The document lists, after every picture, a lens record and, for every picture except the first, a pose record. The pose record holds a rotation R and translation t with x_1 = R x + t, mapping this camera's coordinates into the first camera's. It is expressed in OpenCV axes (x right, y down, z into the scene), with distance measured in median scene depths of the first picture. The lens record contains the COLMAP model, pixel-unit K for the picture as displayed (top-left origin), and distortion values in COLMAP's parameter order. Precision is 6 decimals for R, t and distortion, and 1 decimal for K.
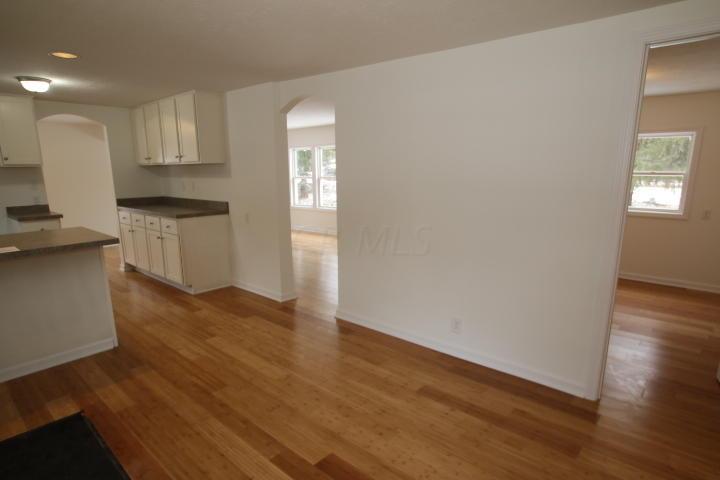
lens RADIAL K [[417.0, 0, 360.7], [0, 417.0, 262.1], [0, 0, 1]] dist [-0.021692, 0.003831]
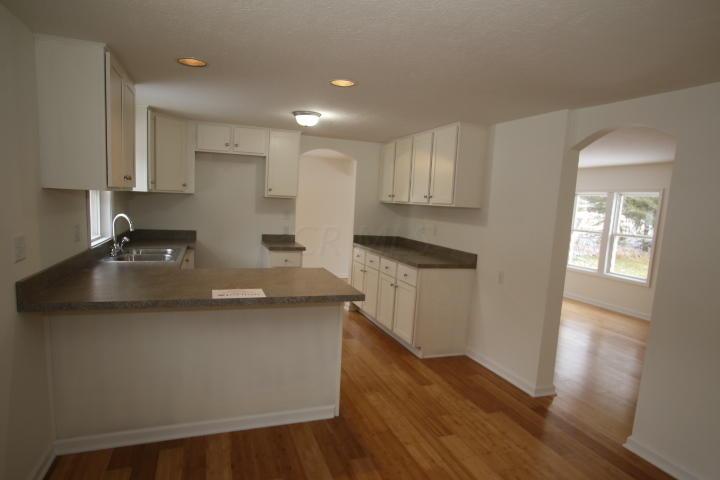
lens RADIAL K [[431.4, 0, 357.8], [0, 431.4, 256.6], [0, 0, 1]] dist [-0.026334, 0.000810]
pose [[0.879570, 0.113740, -0.461974, -0.150968], [-0.162888, 0.984313, -0.067787, -0.049164], [0.447017, 0.134874, 0.884299, 0.165462]]
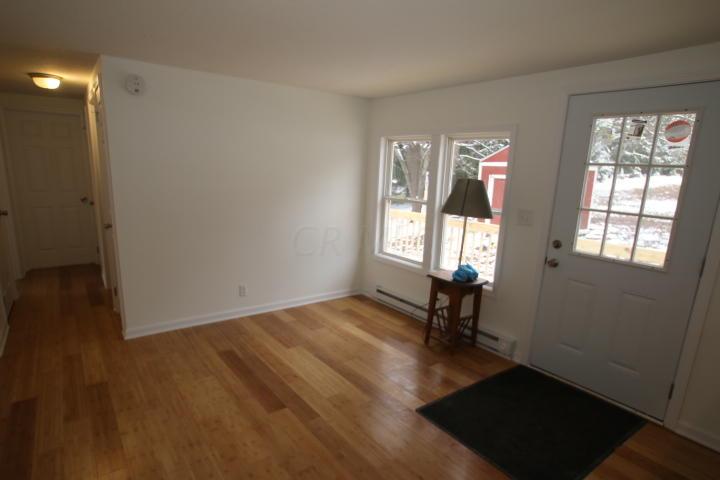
lens RADIAL K [[402.3, 0, 364.3], [0, 402.3, 259.5], [0, 0, 1]] dist [-0.037054, 0.001839]
pose [[-0.981681, -0.071673, 0.176536, -0.258890], [0.012450, 0.900439, 0.434805, -0.220863], [-0.190123, 0.429038, -0.883051, 0.898785]]
